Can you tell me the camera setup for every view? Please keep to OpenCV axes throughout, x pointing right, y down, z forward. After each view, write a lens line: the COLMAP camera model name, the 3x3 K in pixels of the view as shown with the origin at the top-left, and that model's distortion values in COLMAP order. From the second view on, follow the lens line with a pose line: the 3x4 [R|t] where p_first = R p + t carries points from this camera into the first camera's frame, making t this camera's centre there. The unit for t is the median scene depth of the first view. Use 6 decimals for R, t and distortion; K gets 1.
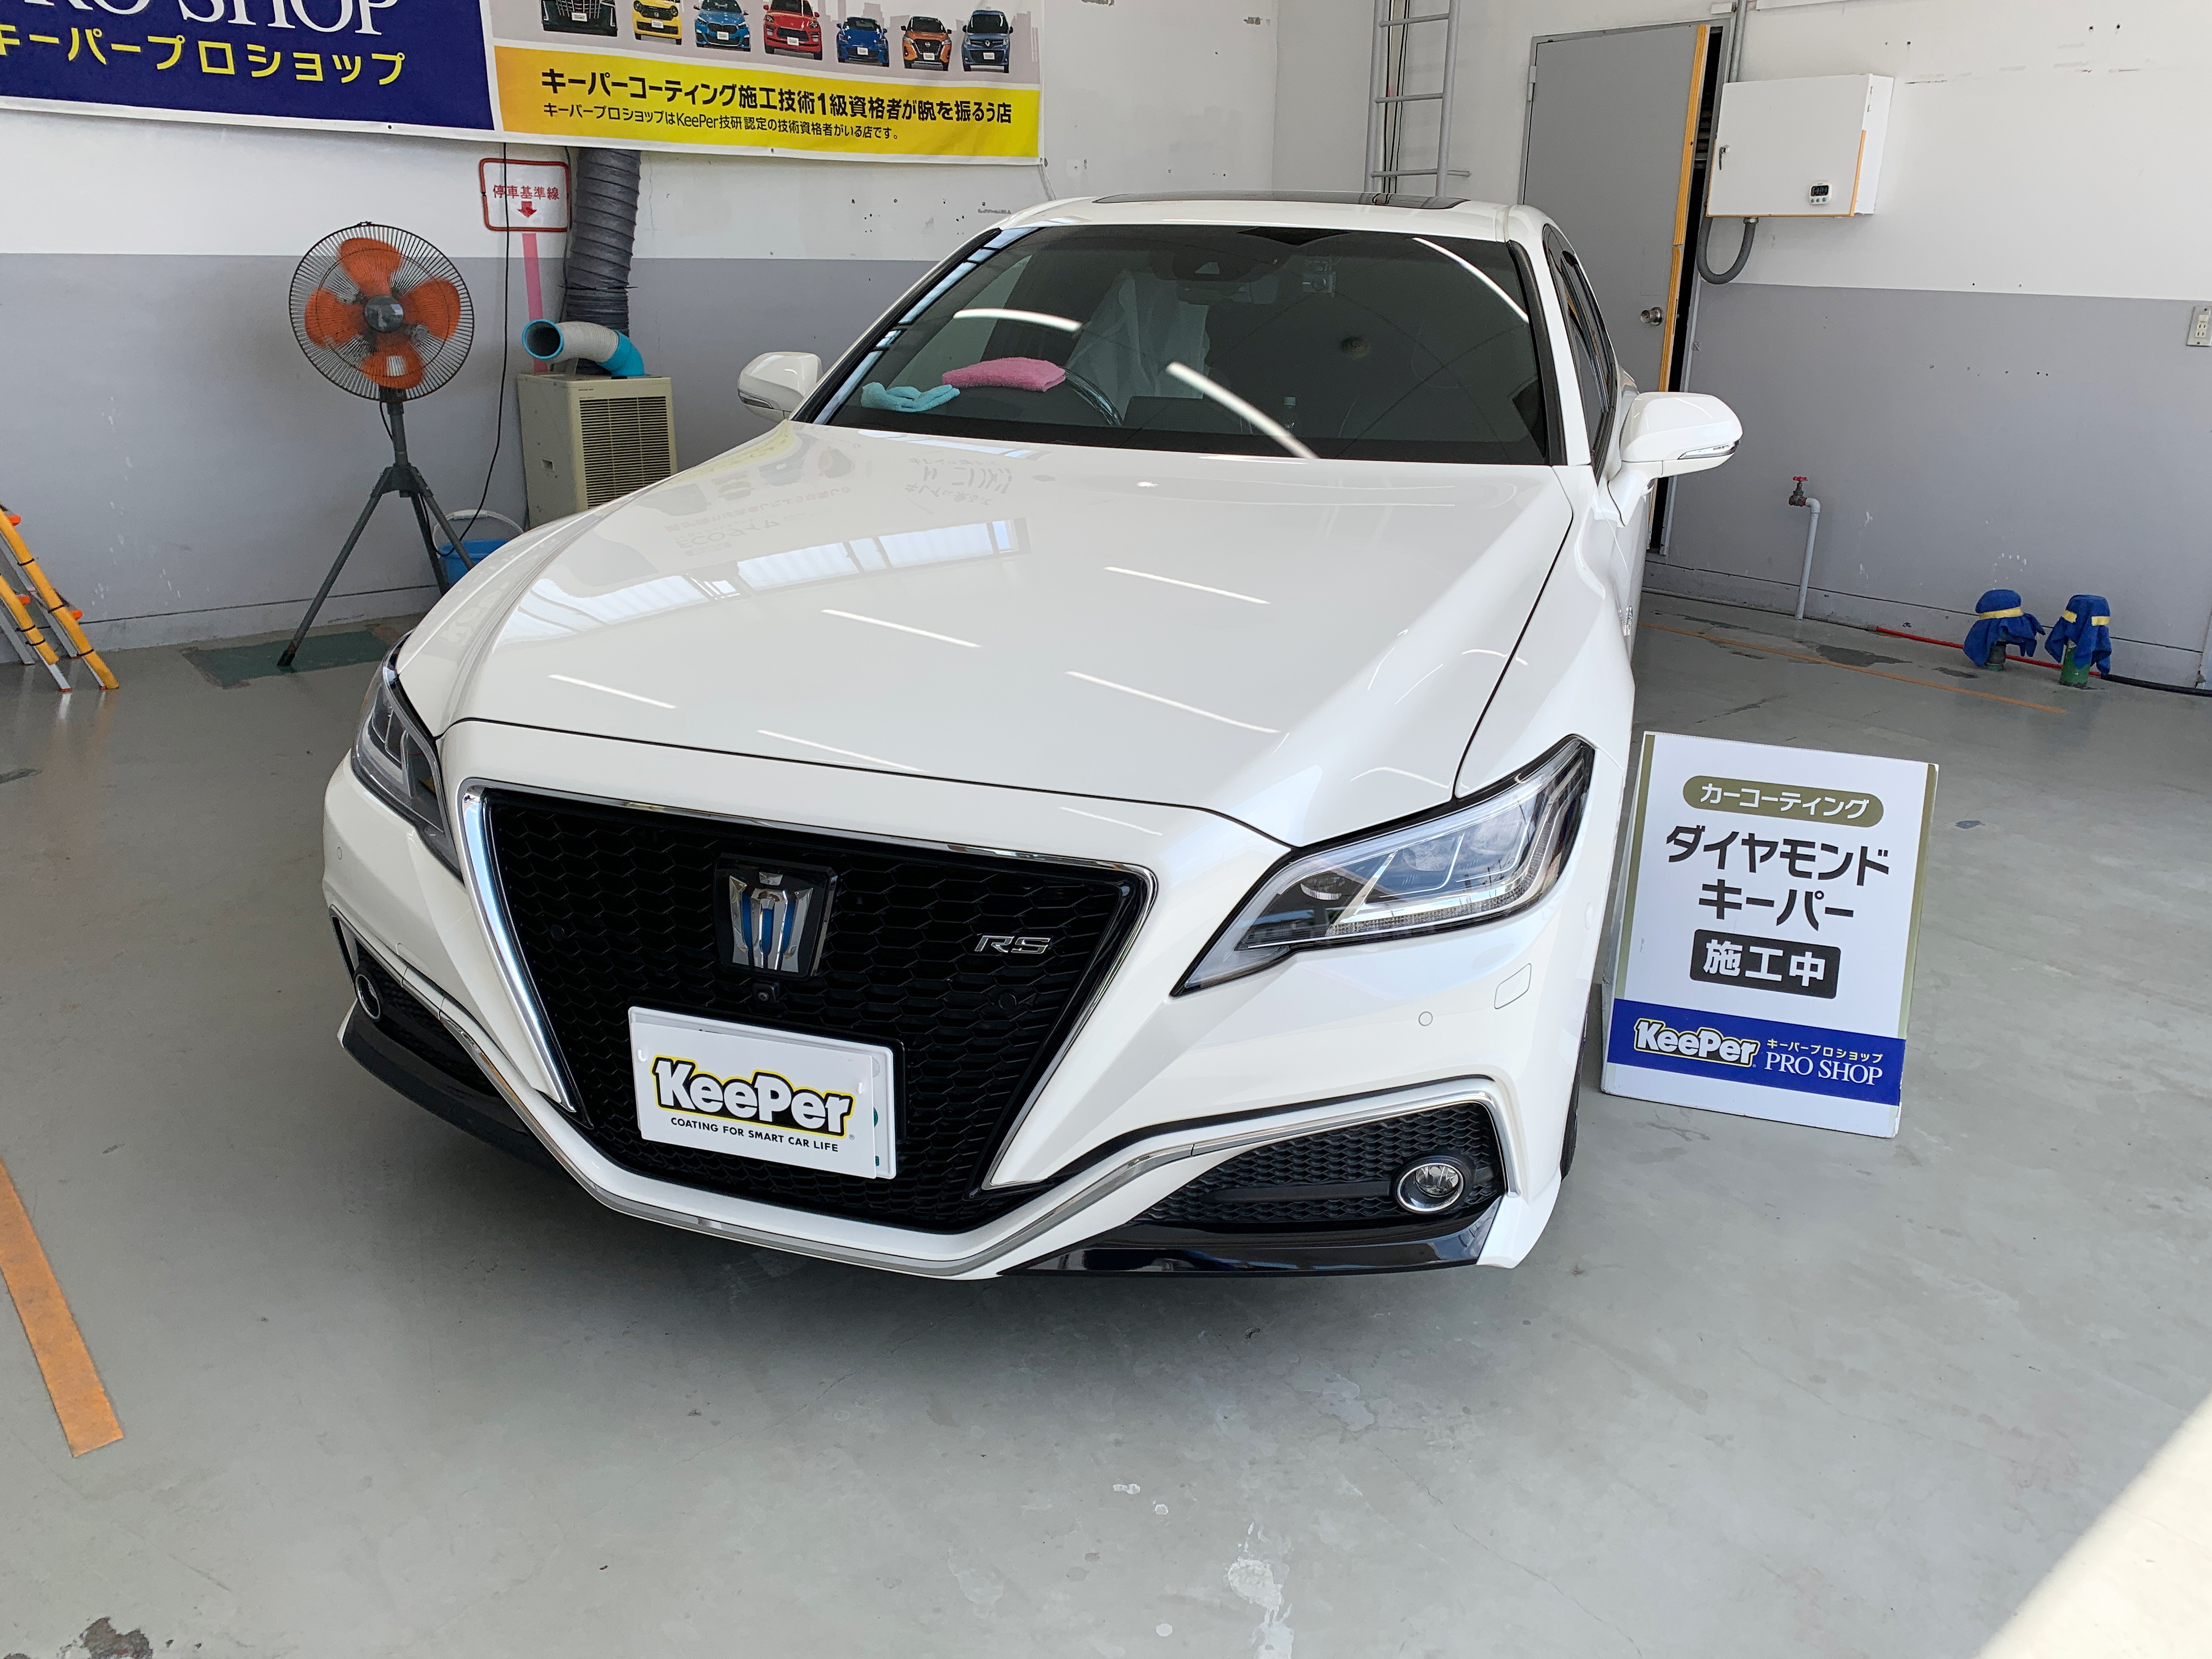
lens RADIAL K [[1682.3, 0, 1091.5], [0, 1682.3, 764.2], [0, 0, 1]] dist [0.038249, -0.040780]
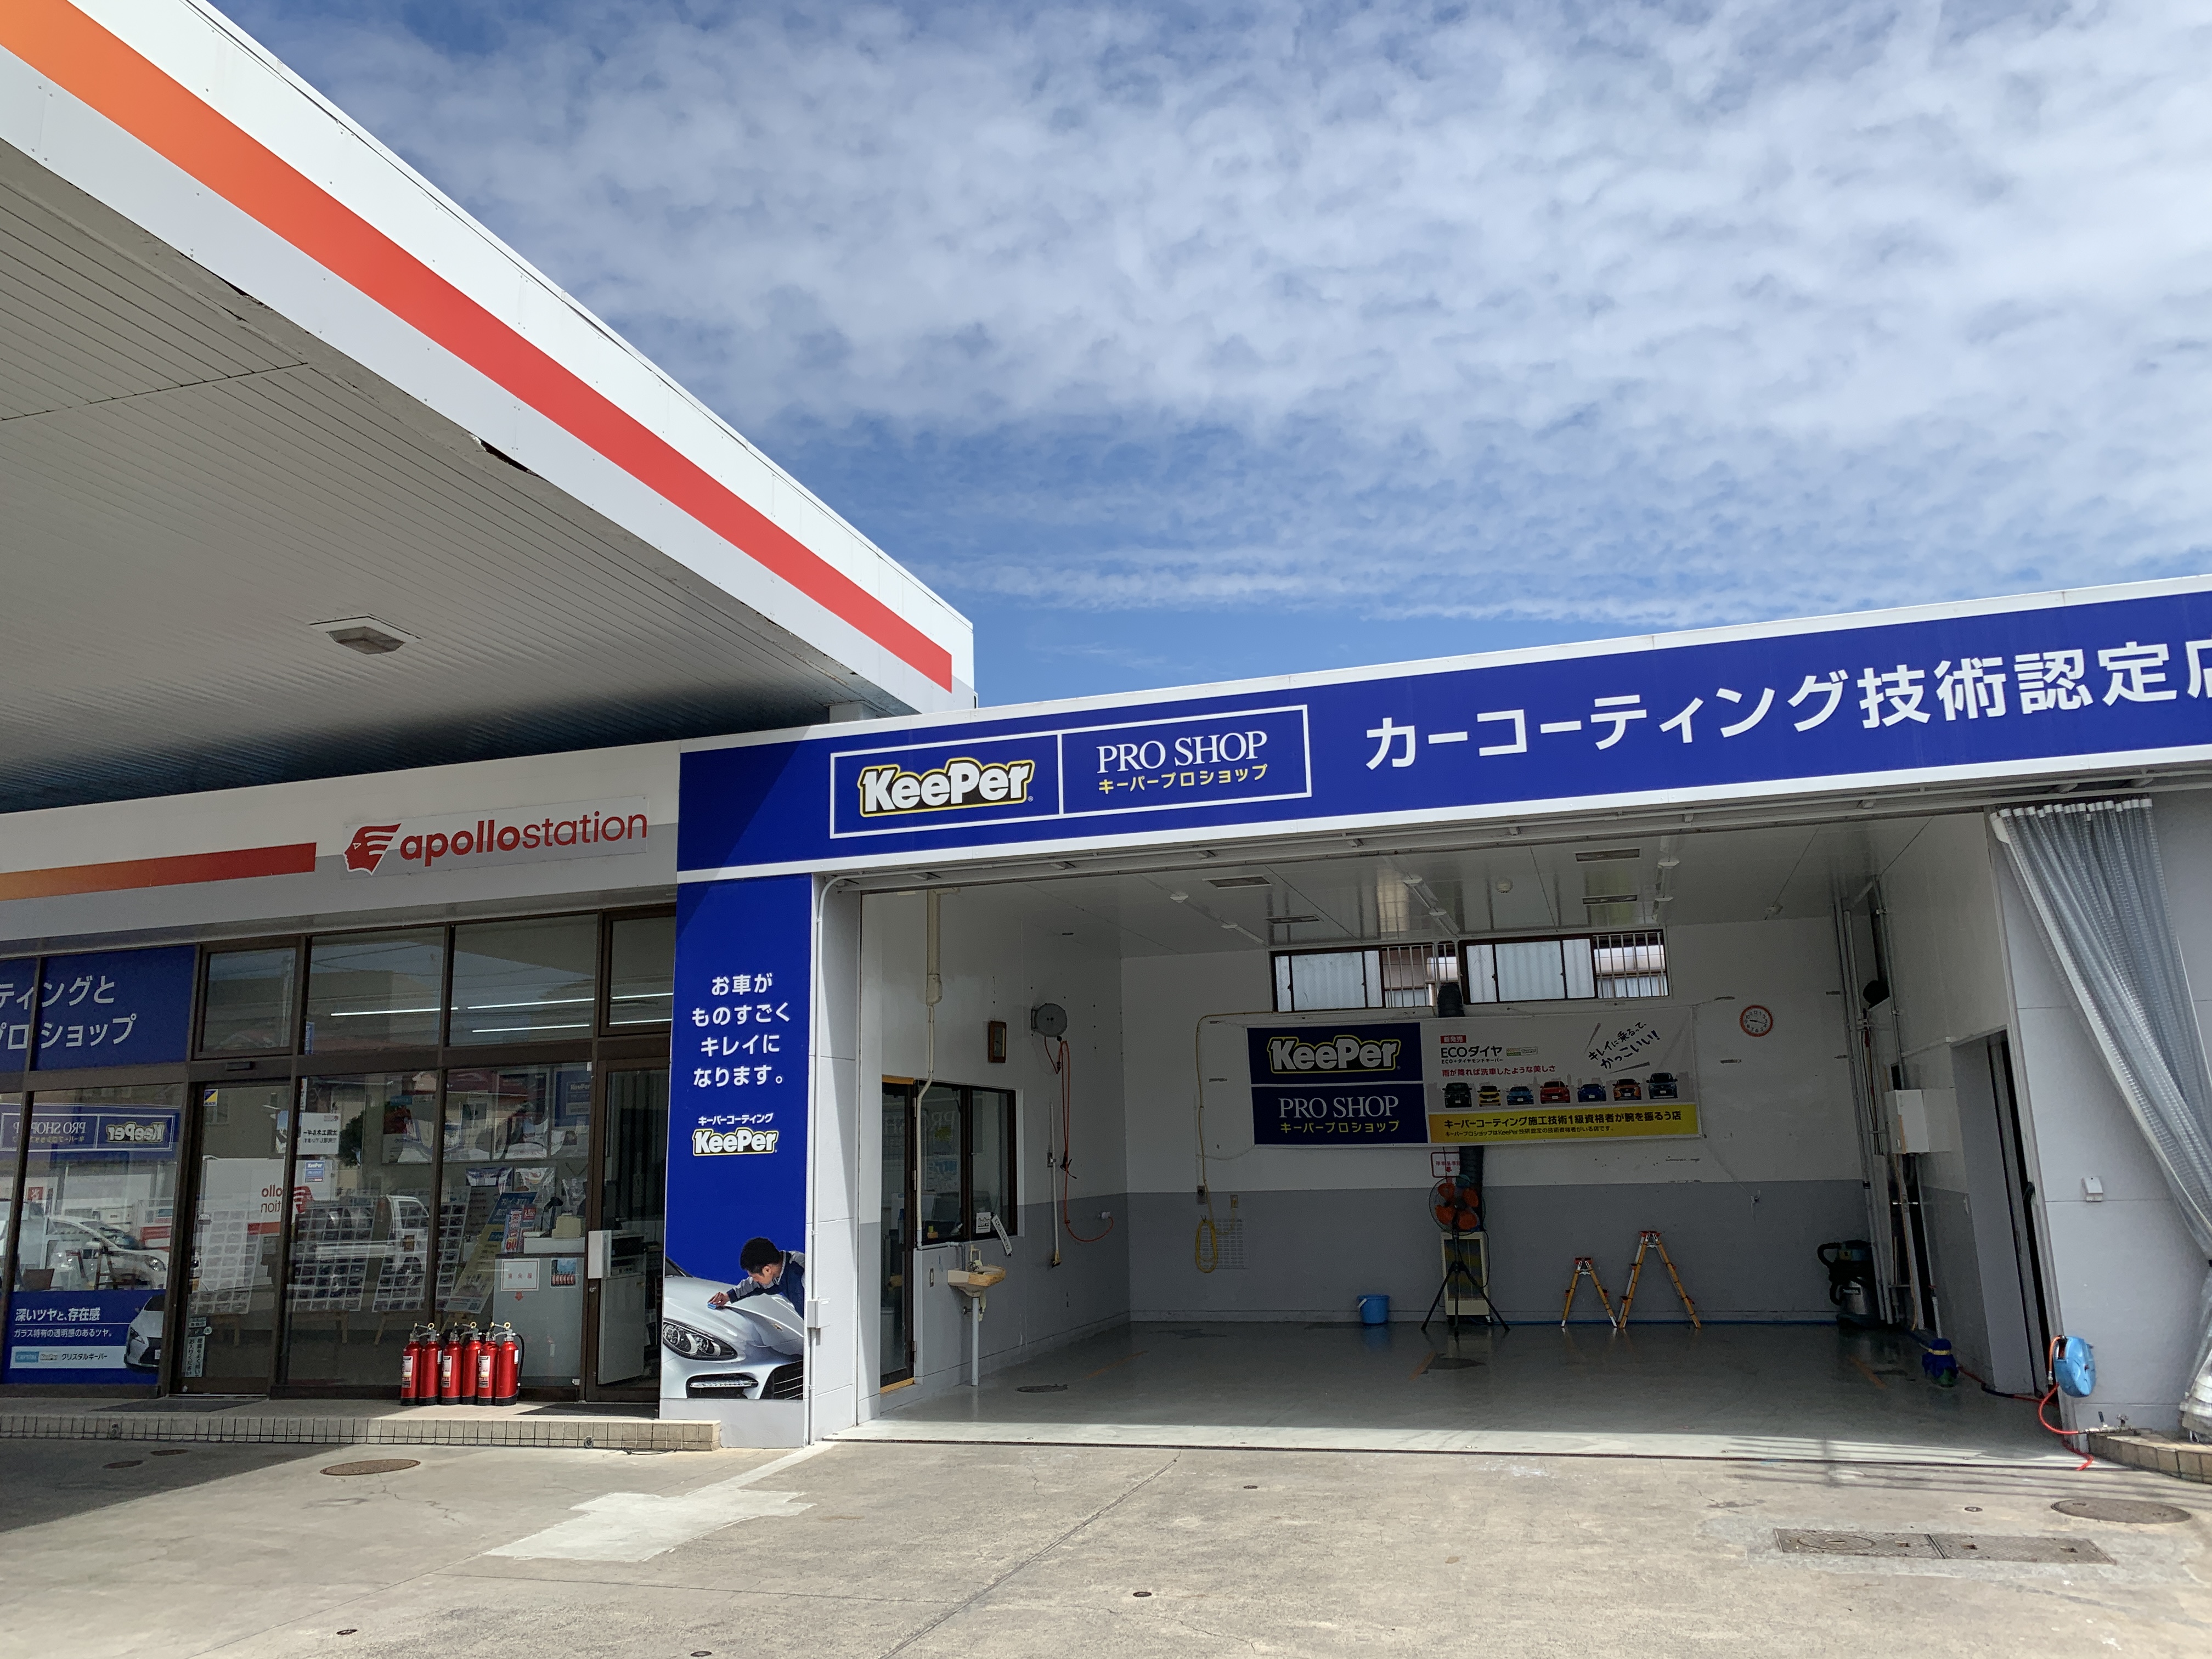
lens RADIAL K [[1682.3, 0, 1097.9], [0, 1682.3, 811.2], [0, 0, 1]] dist [0.038249, -0.040780]
pose [[0.543494, -0.200414, -0.815137, 1.625973], [-0.213557, 0.906114, -0.365172, 0.252935], [0.811793, 0.372547, 0.449668, -0.858457]]
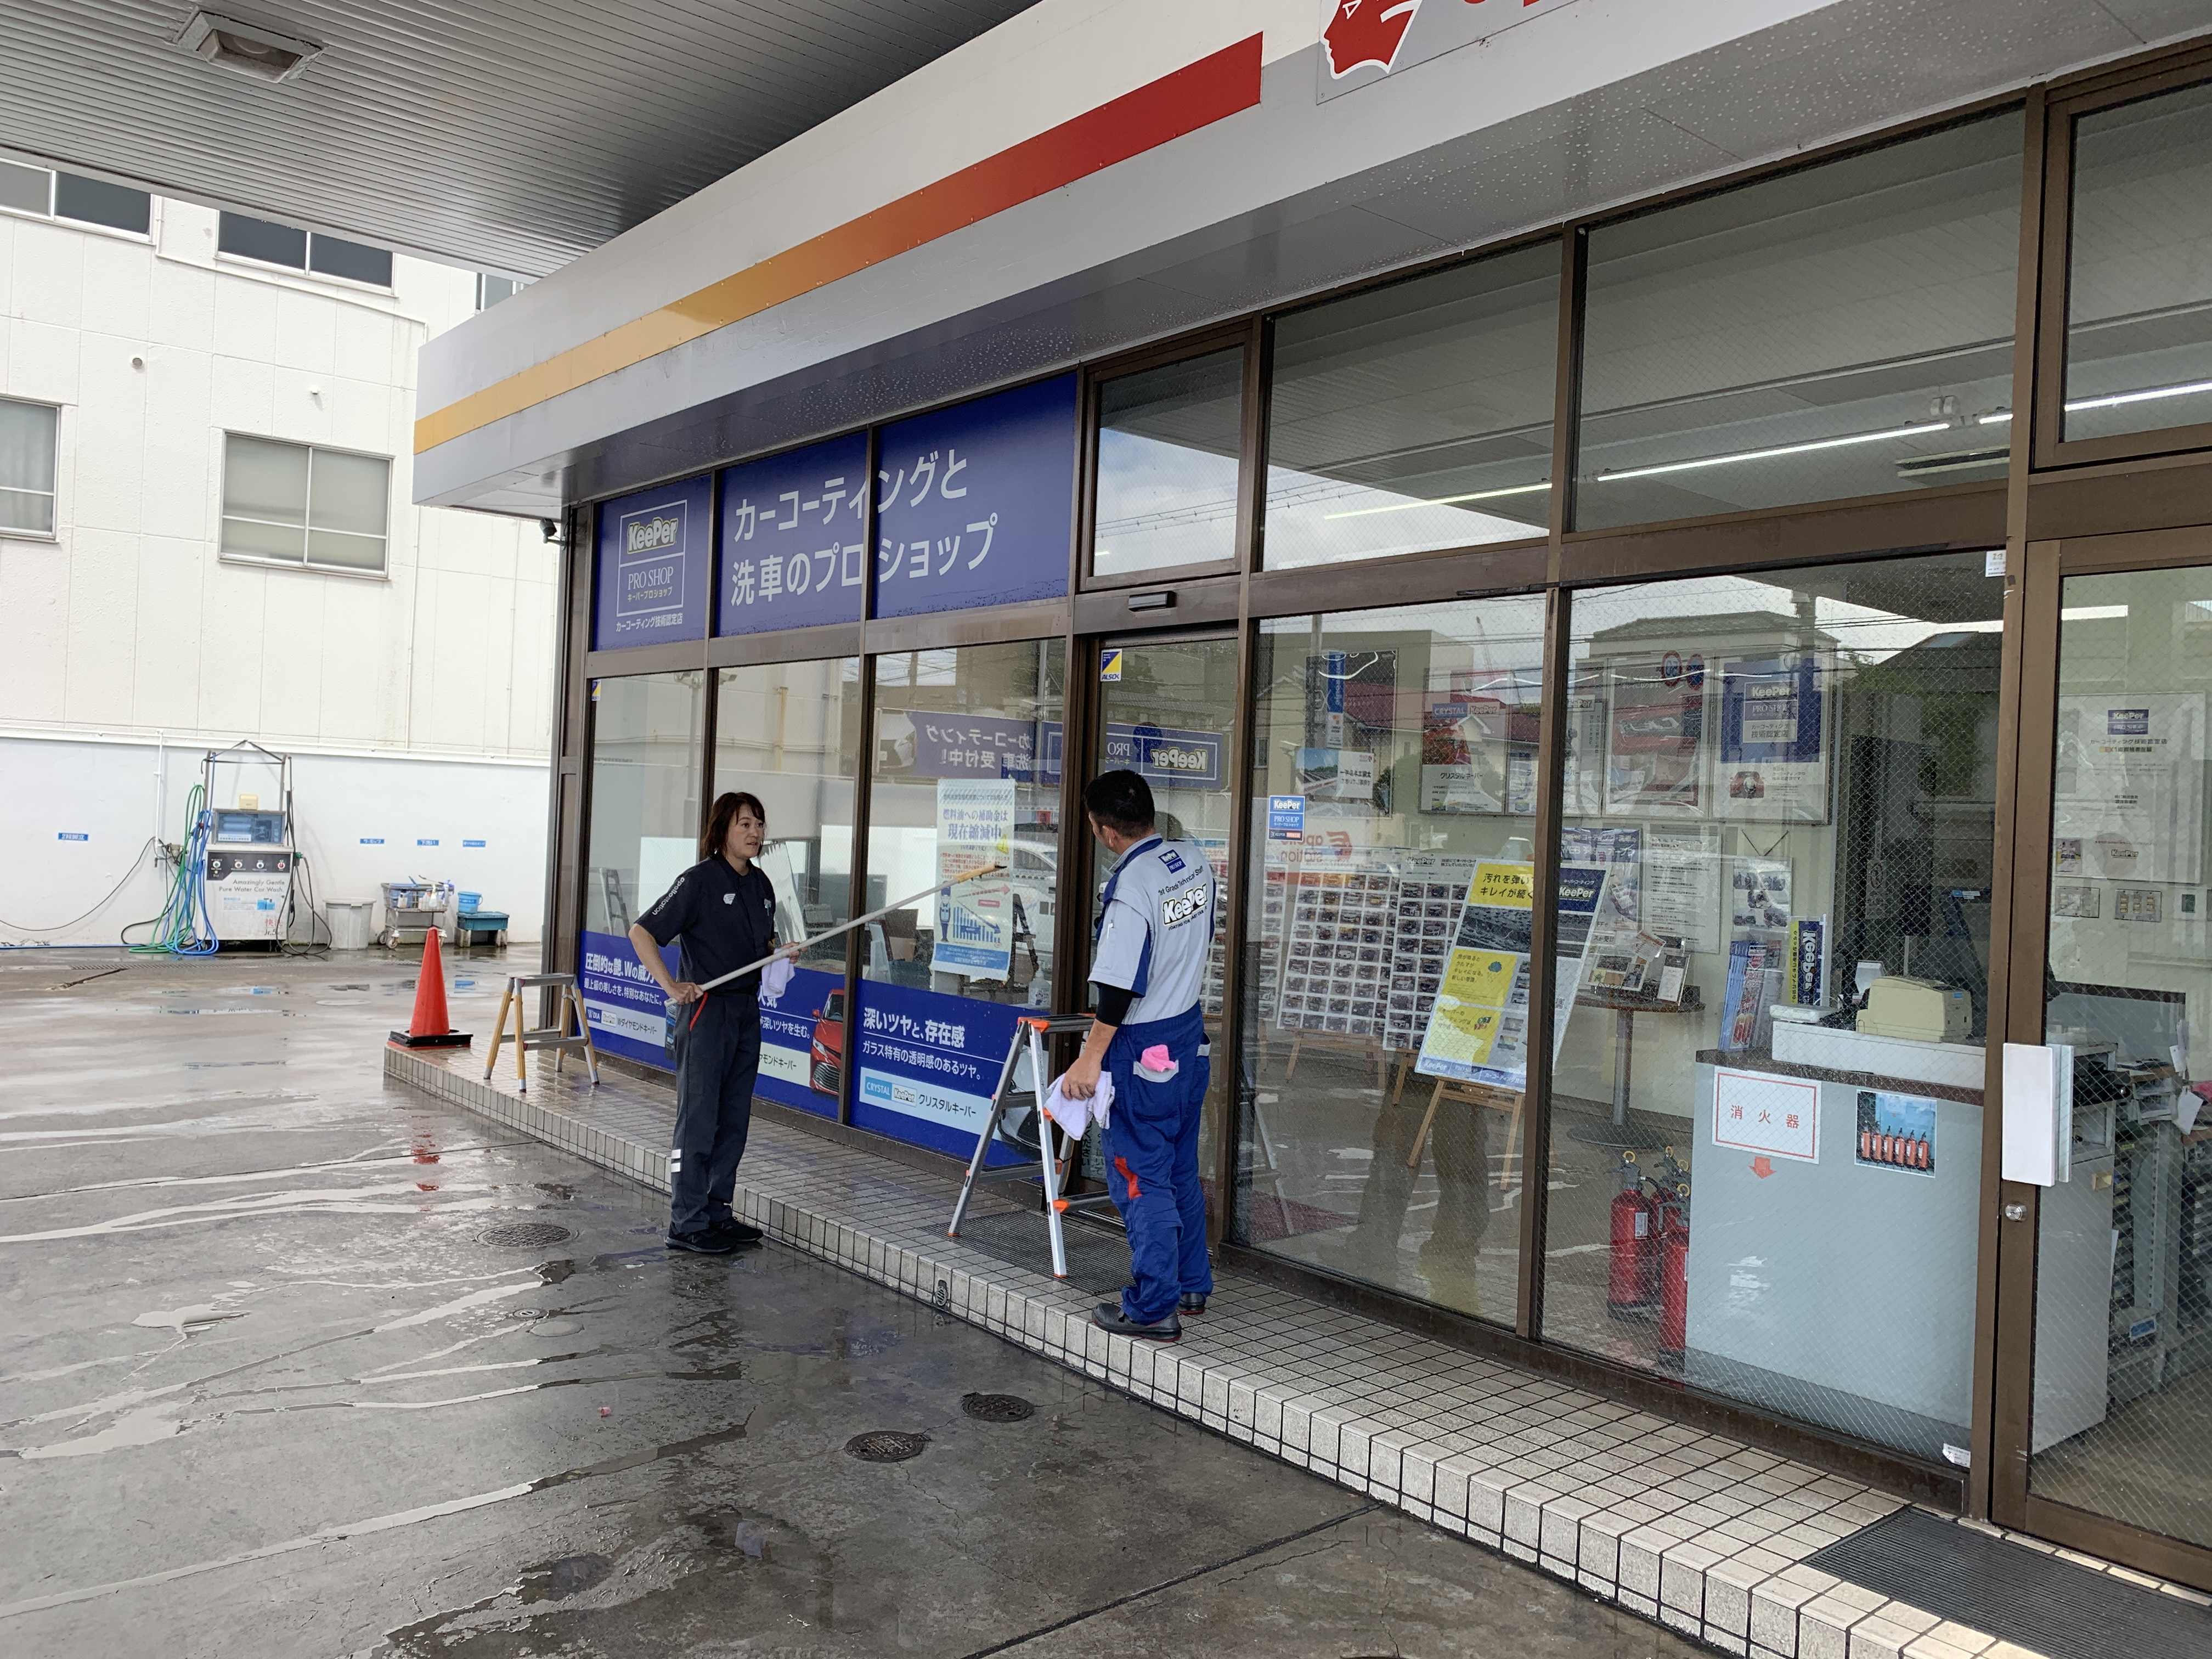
lens RADIAL K [[1682.3, 0, 1084.8], [0, 1682.3, 817.2], [0, 0, 1]] dist [0.038249, -0.040780]
pose [[-0.013911, -0.012148, -0.999829, 0.372680], [-0.331329, 0.943490, -0.006854, 0.151808], [0.943413, 0.331177, -0.017150, -0.647192]]
